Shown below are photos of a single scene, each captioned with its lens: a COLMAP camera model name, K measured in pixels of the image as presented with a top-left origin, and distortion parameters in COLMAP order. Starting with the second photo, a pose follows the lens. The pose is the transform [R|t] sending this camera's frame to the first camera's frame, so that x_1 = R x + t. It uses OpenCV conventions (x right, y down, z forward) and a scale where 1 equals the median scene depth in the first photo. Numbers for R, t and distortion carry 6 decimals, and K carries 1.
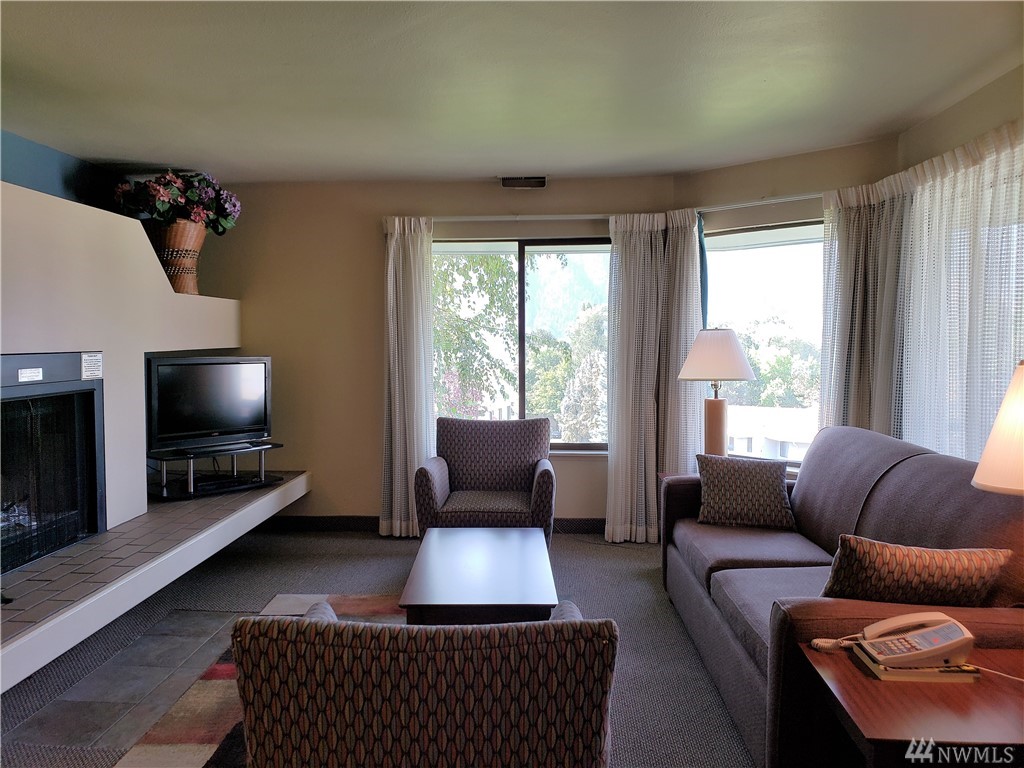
lens RADIAL K [[800.5, 0, 499.2], [0, 800.5, 372.1], [0, 0, 1]] dist [0.114304, -0.098812]
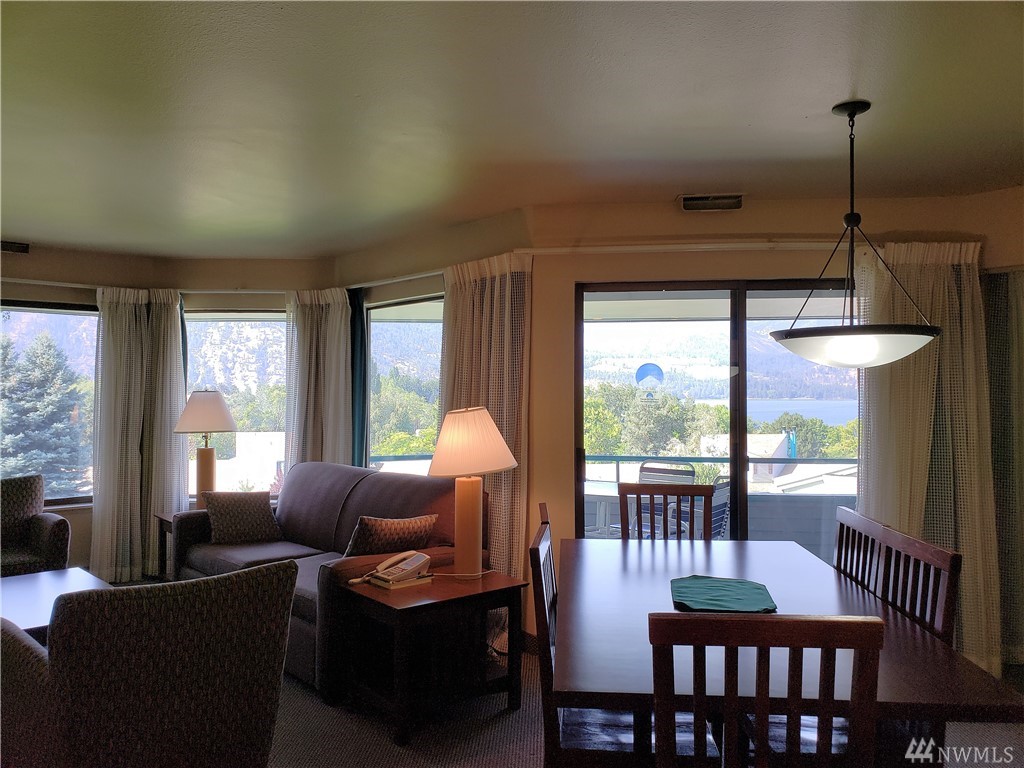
lens RADIAL K [[793.0, 0, 509.6], [0, 793.0, 369.2], [0, 0, 1]] dist [0.160104, -0.317598]
pose [[0.720218, 0.025530, 0.693278, -0.231271], [0.025832, 0.997643, -0.063574, 0.003715], [-0.693267, 0.063696, 0.717861, -0.189676]]
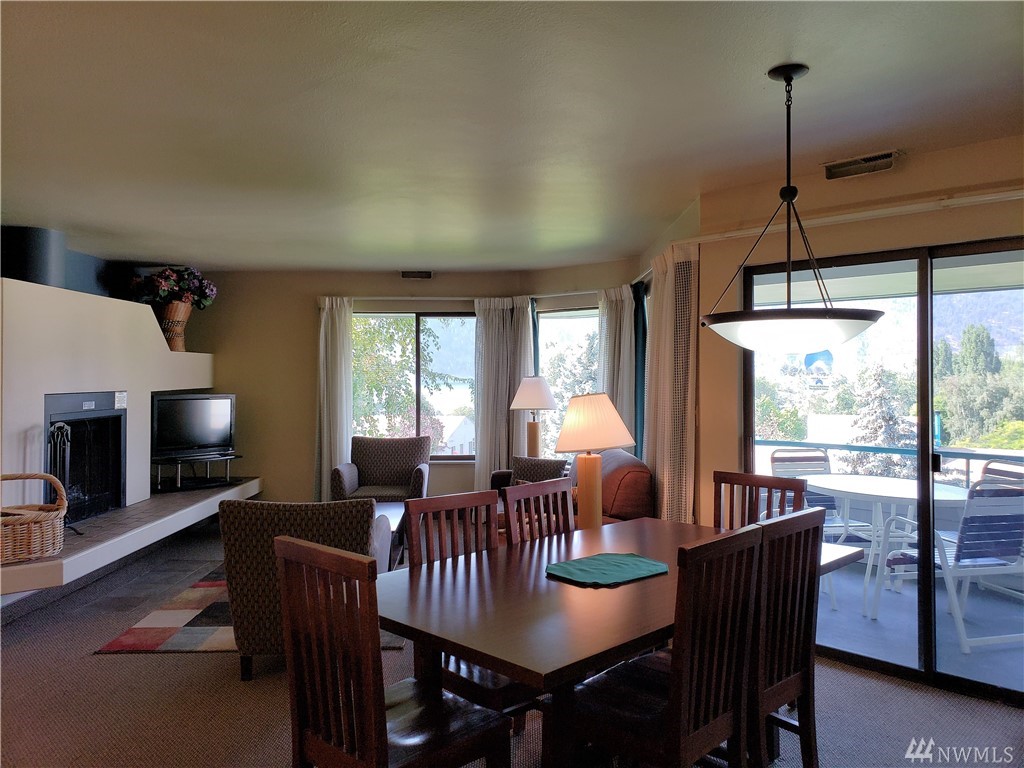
lens RADIAL K [[793.0, 0, 509.6], [0, 793.0, 369.2], [0, 0, 1]] dist [0.160104, -0.317598]
pose [[0.998555, 0.003358, 0.053628, 0.129679], [-0.000655, 0.998732, -0.050338, 0.008359], [-0.053729, 0.050230, 0.997291, -0.463714]]
